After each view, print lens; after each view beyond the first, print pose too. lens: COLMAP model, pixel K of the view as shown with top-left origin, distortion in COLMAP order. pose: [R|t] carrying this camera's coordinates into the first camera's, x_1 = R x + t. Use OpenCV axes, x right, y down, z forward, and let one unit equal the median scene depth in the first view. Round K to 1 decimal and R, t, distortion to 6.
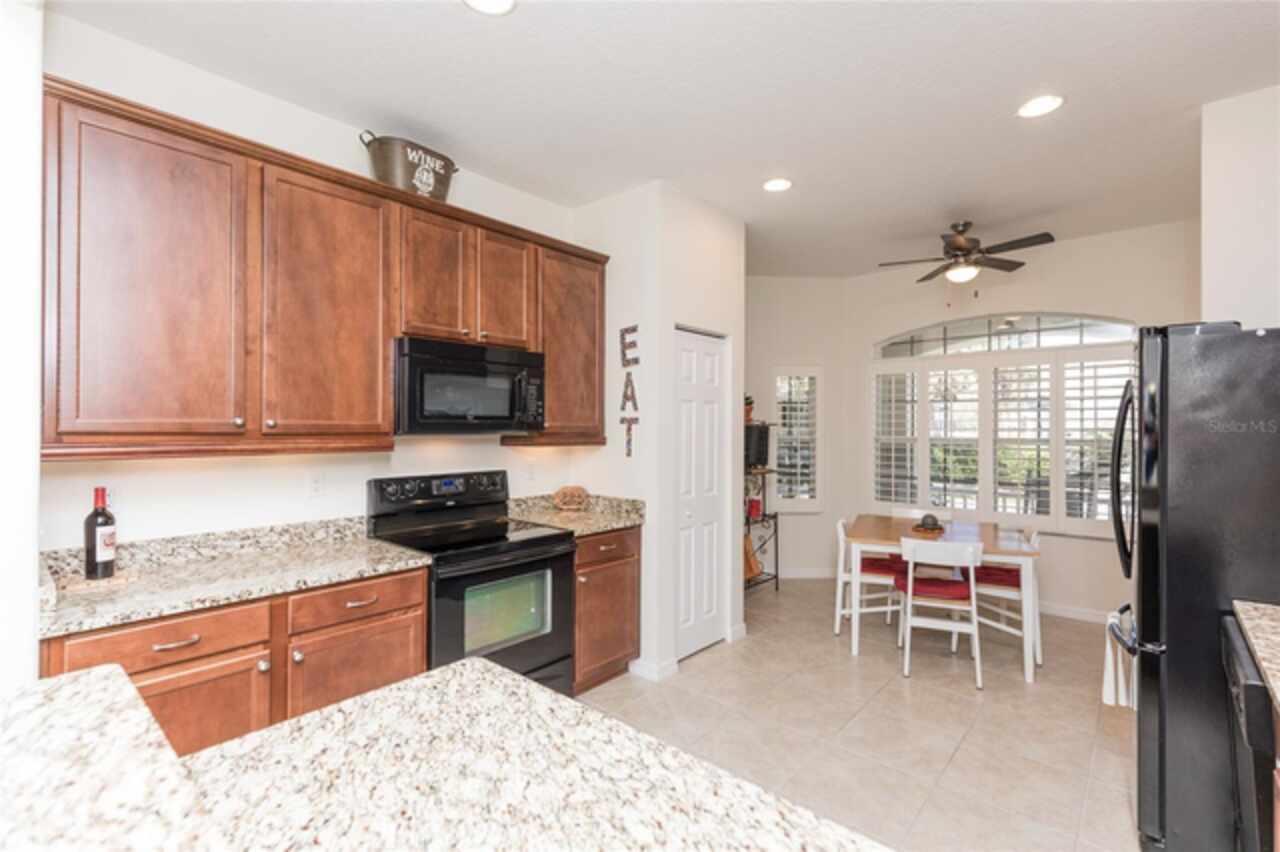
lens RADIAL K [[572.0, 0, 640.0], [0, 572.0, 426.0], [0, 0, 1]] dist [0.009521, -0.000401]
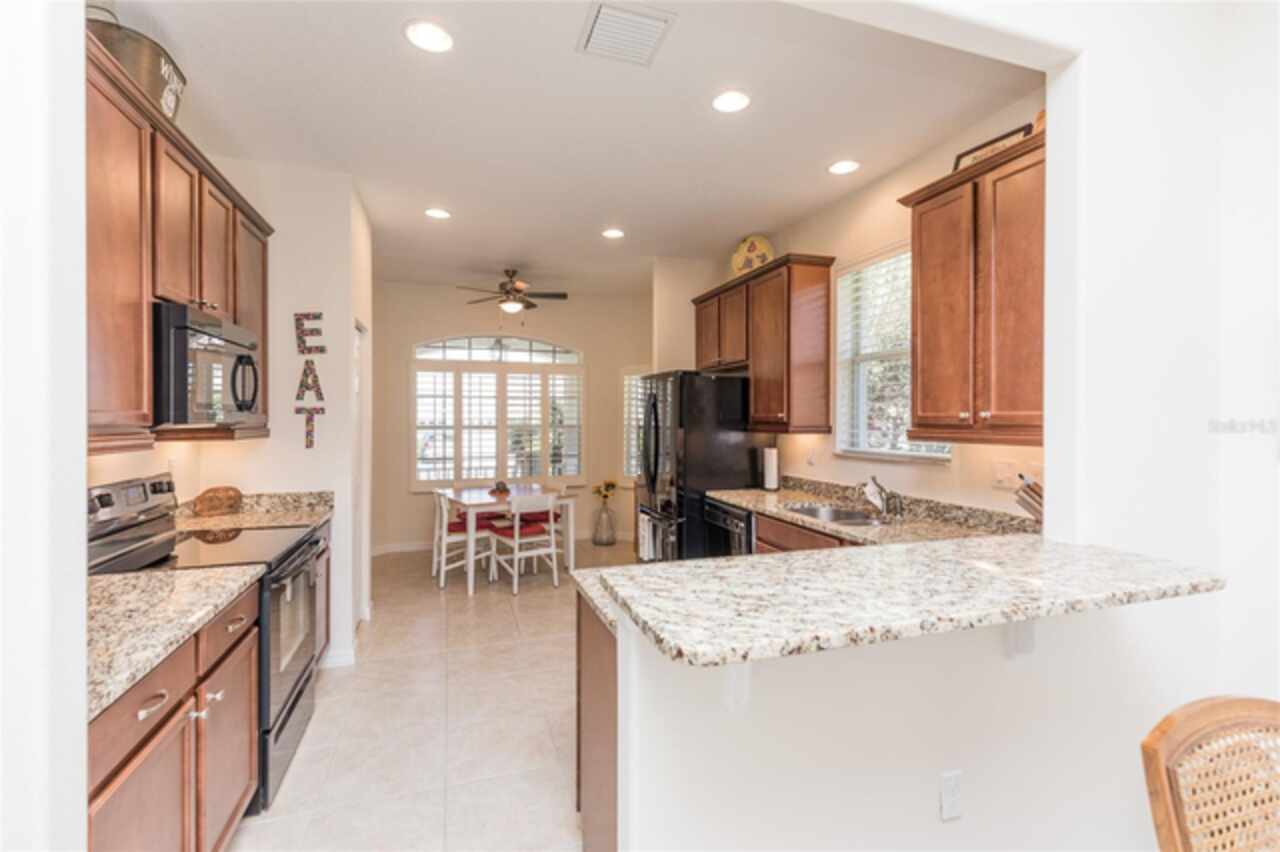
lens RADIAL K [[576.6, 0, 640.7], [0, 576.6, 422.2], [0, 0, 1]] dist [0.008852, -0.000439]
pose [[0.501371, -0.007469, 0.865200, -0.662072], [-0.003656, 0.999936, 0.010751, -0.002895], [-0.865225, -0.008553, 0.501311, 0.036934]]
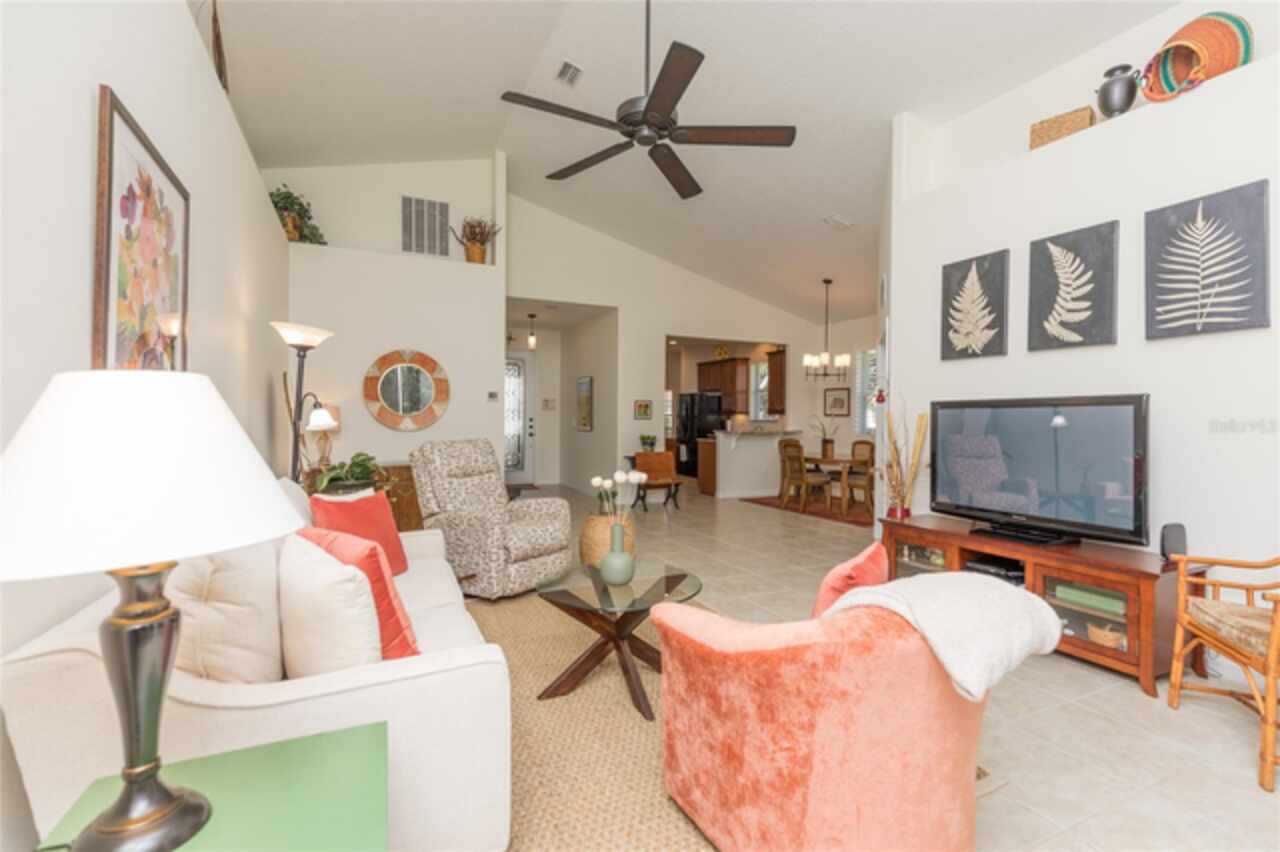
lens RADIAL K [[576.6, 0, 640.7], [0, 576.6, 422.2], [0, 0, 1]] dist [0.008852, -0.000439]
pose [[0.391921, -0.013284, 0.919903, -3.283341], [-0.004742, 0.999853, 0.016458, 0.026497], [-0.919986, -0.010812, 0.391801, -0.559640]]
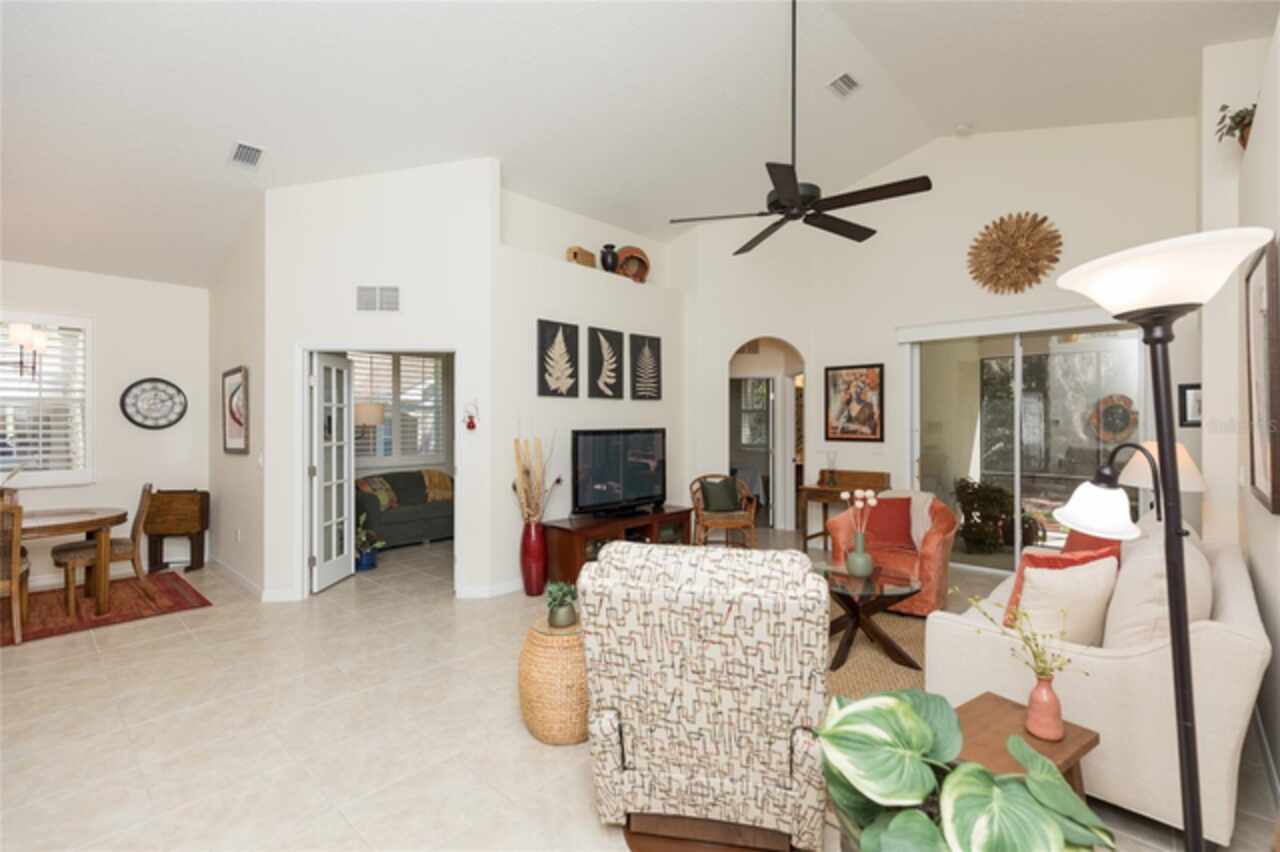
lens RADIAL K [[576.6, 0, 640.7], [0, 576.6, 422.2], [0, 0, 1]] dist [0.008852, -0.000439]
pose [[-0.999487, -0.008345, 0.030930, -2.062301], [-0.008375, 0.999965, -0.000839, -0.025552], [-0.030922, -0.001098, -0.999521, 1.042559]]
